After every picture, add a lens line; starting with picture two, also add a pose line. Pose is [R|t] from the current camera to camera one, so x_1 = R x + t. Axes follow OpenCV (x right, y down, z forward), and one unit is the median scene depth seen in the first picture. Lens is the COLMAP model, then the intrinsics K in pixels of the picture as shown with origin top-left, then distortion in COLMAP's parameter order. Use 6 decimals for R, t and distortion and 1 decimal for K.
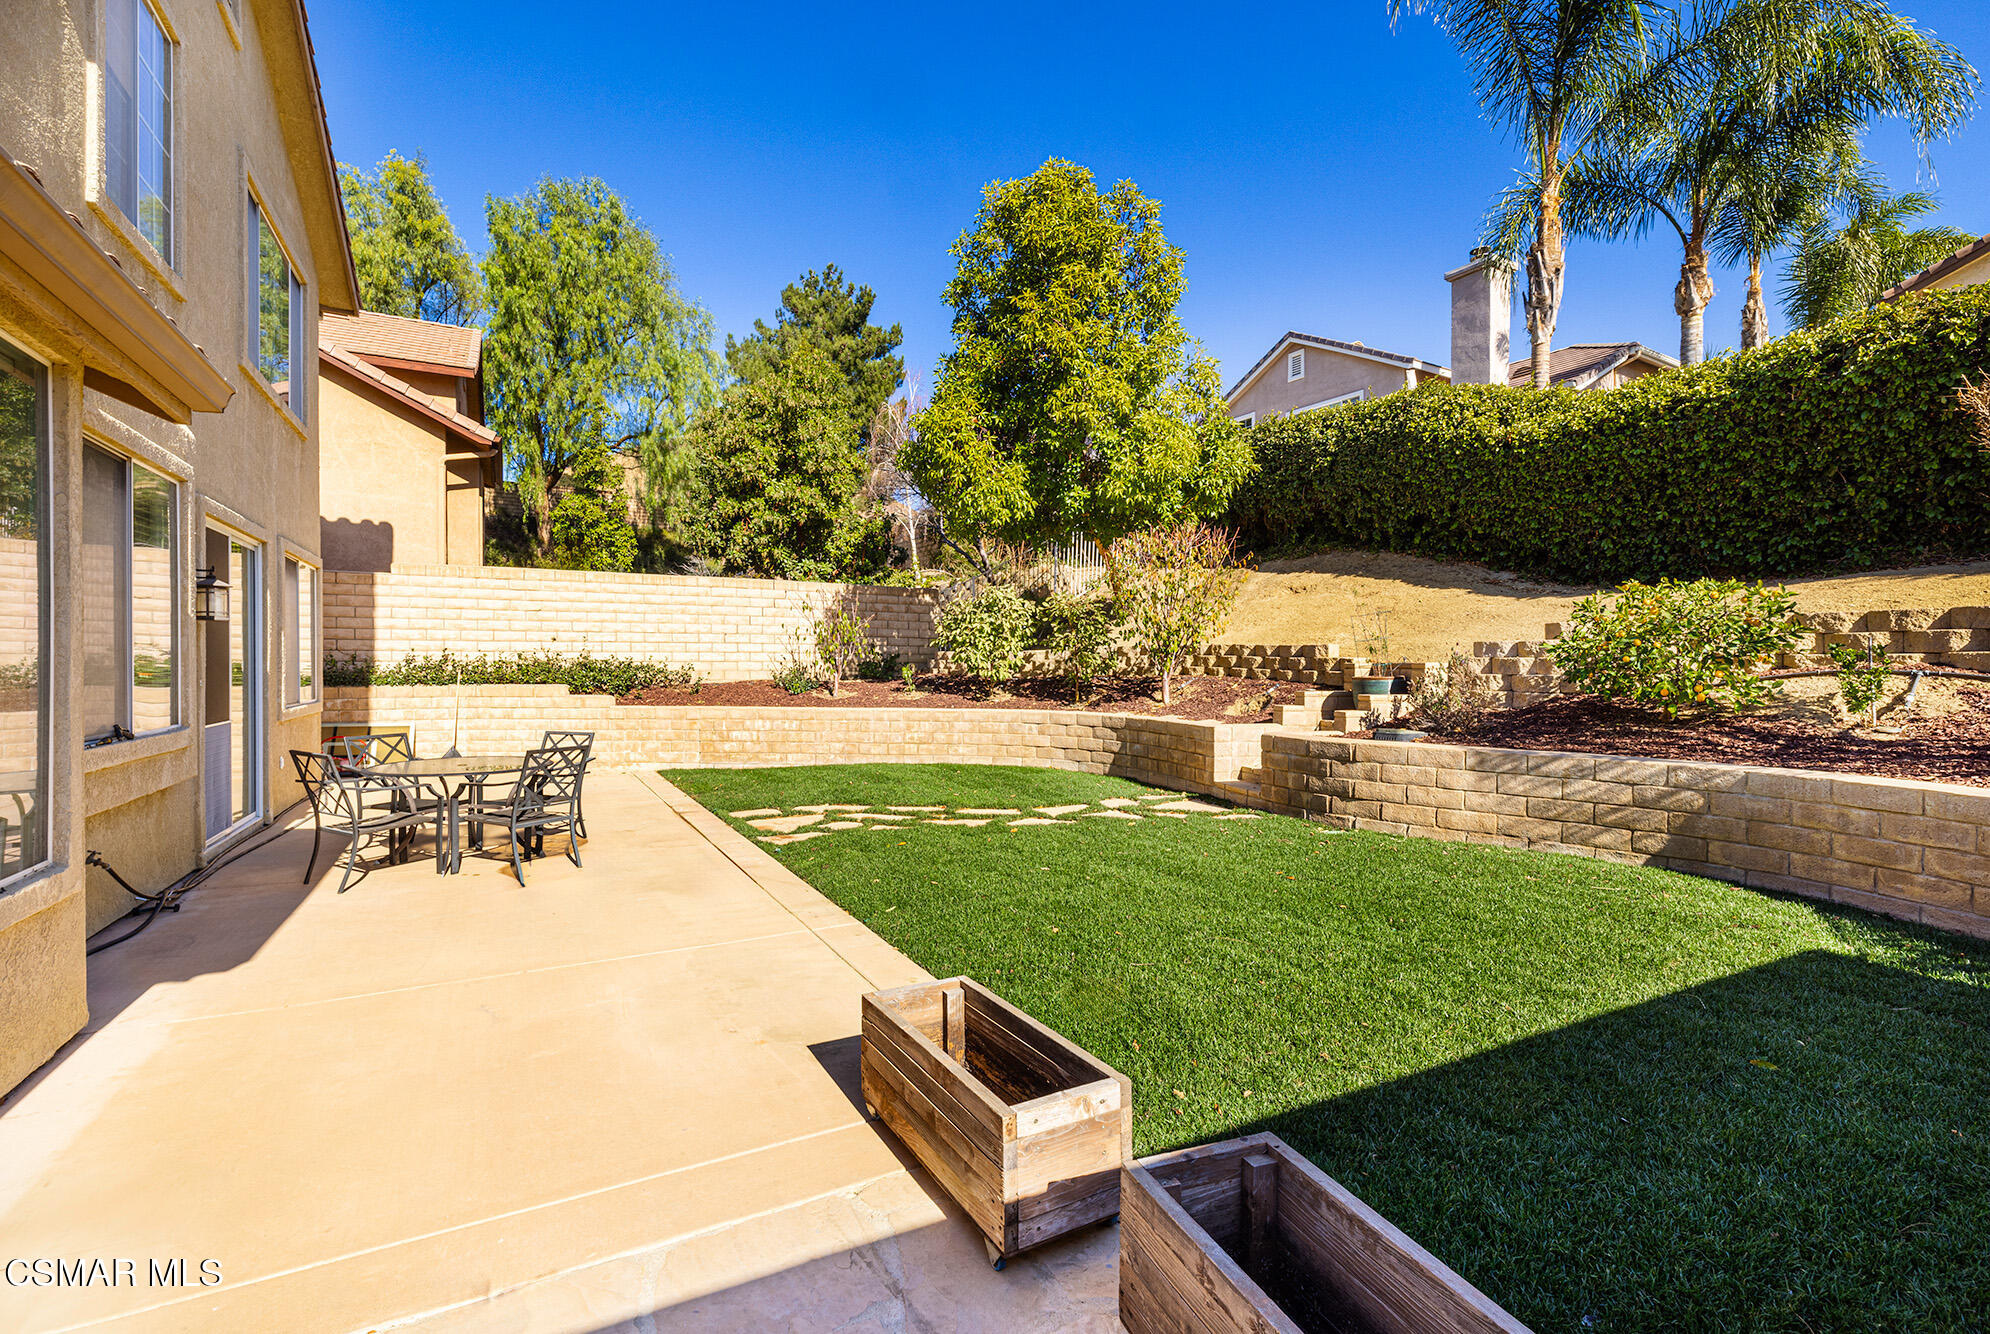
lens RADIAL K [[853.2, 0, 984.4], [0, 853.2, 683.3], [0, 0, 1]] dist [-0.002843, -0.000079]
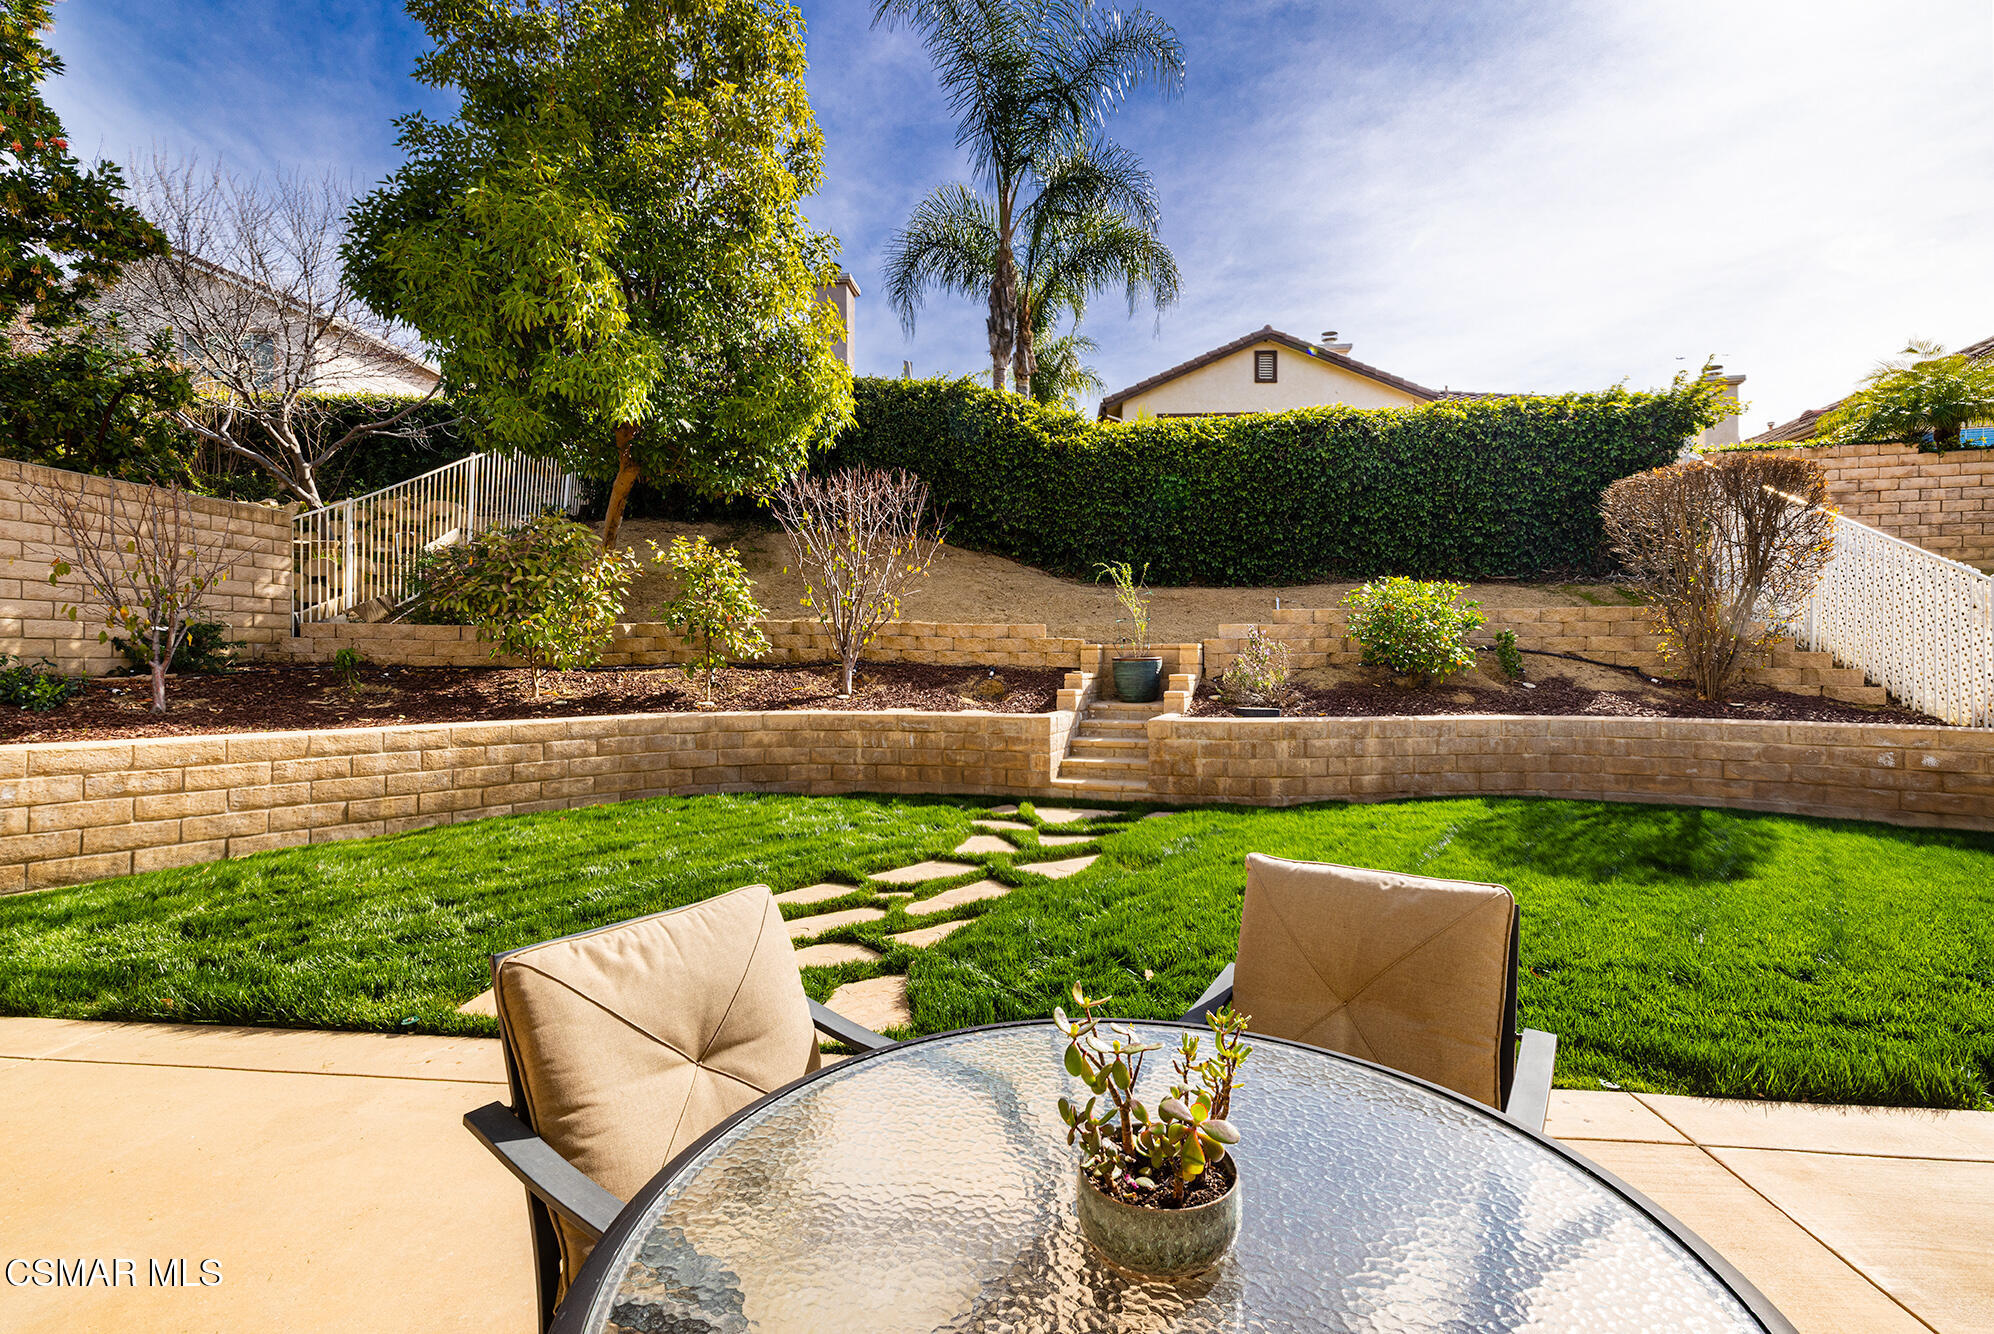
lens RADIAL K [[854.9, 0, 993.2], [0, 854.9, 668.5], [0, 0, 1]] dist [-0.002843, -0.000079]
pose [[0.570613, -0.012267, 0.821127, -0.483419], [0.018401, 0.999828, 0.002149, -0.000381], [-0.821013, 0.013884, 0.570741, 0.590219]]
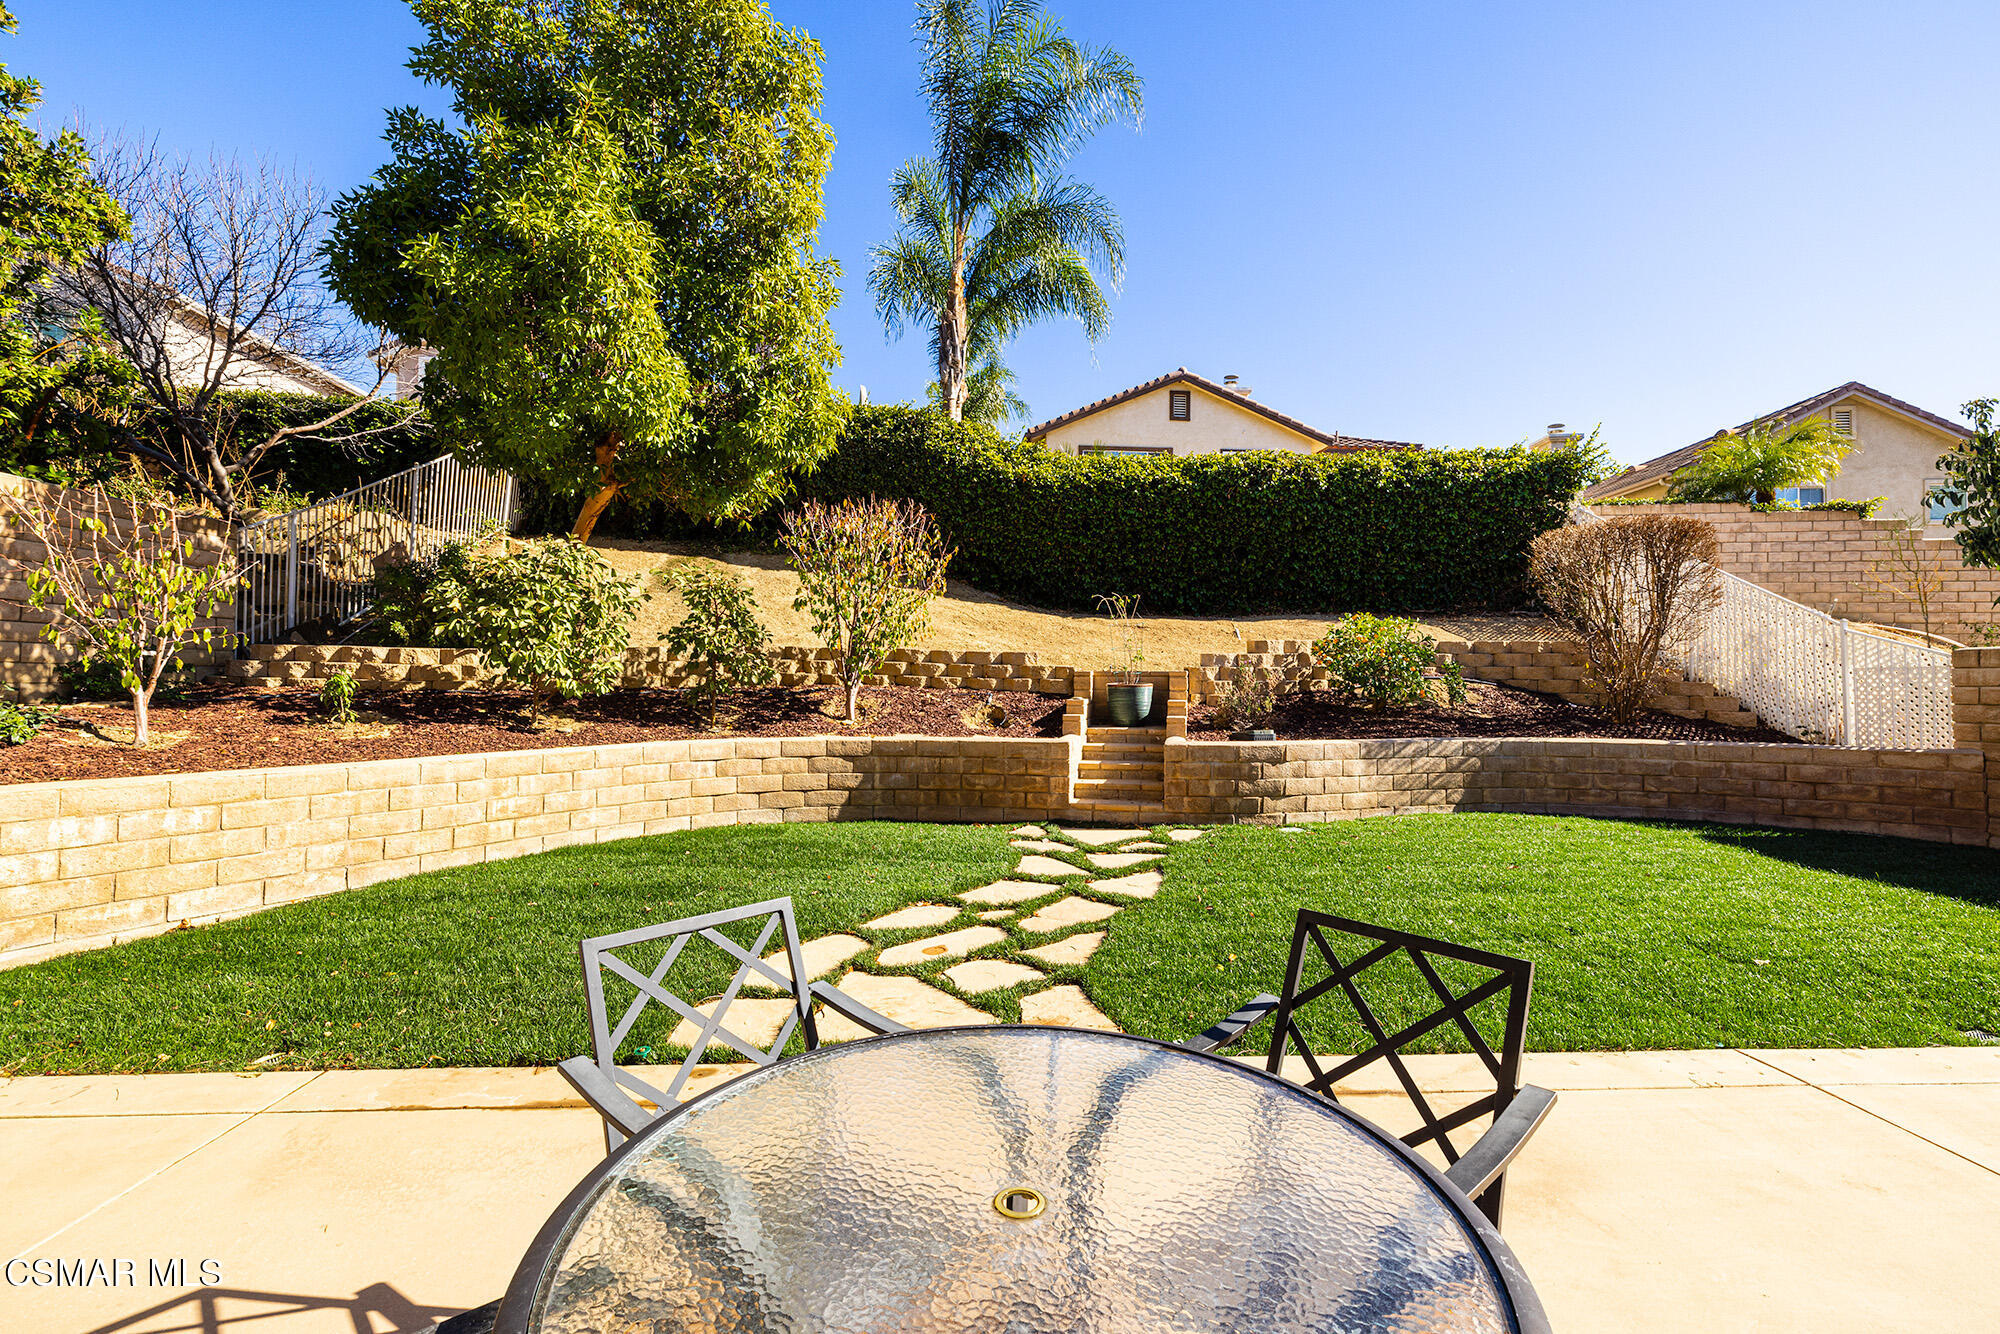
lens RADIAL K [[857.4, 0, 999.8], [0, 857.4, 672.1], [0, 0, 1]] dist [-0.002843, -0.000079]
pose [[0.444537, 0.006659, 0.895736, -0.591365], [0.015603, 0.999763, -0.015175, -0.009667], [-0.895625, 0.020722, 0.444327, 0.702540]]
